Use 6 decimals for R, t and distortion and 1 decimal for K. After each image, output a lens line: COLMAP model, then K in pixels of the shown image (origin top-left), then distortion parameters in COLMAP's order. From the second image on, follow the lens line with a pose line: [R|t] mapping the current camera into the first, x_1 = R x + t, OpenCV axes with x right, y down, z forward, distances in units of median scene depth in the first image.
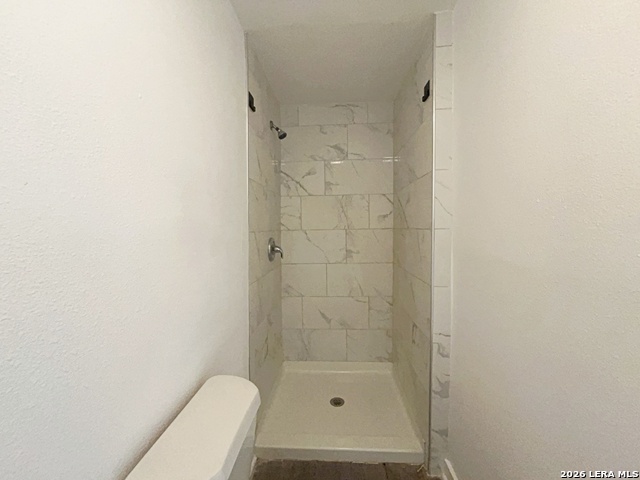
lens RADIAL K [[259.8, 0, 320.4], [0, 259.8, 238.3], [0, 0, 1]] dist [-0.003294, -0.000579]
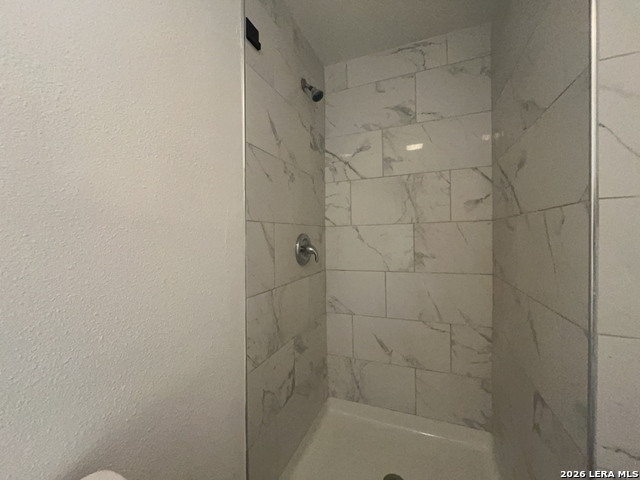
lens RADIAL K [[259.8, 0, 320.2], [0, 259.8, 239.4], [0, 0, 1]] dist [-0.003294, -0.000579]
pose [[0.947983, -0.000930, -0.318319, 0.082371], [-0.006393, 0.999738, -0.021960, 0.025898], [0.318256, 0.022853, 0.947729, 0.265262]]
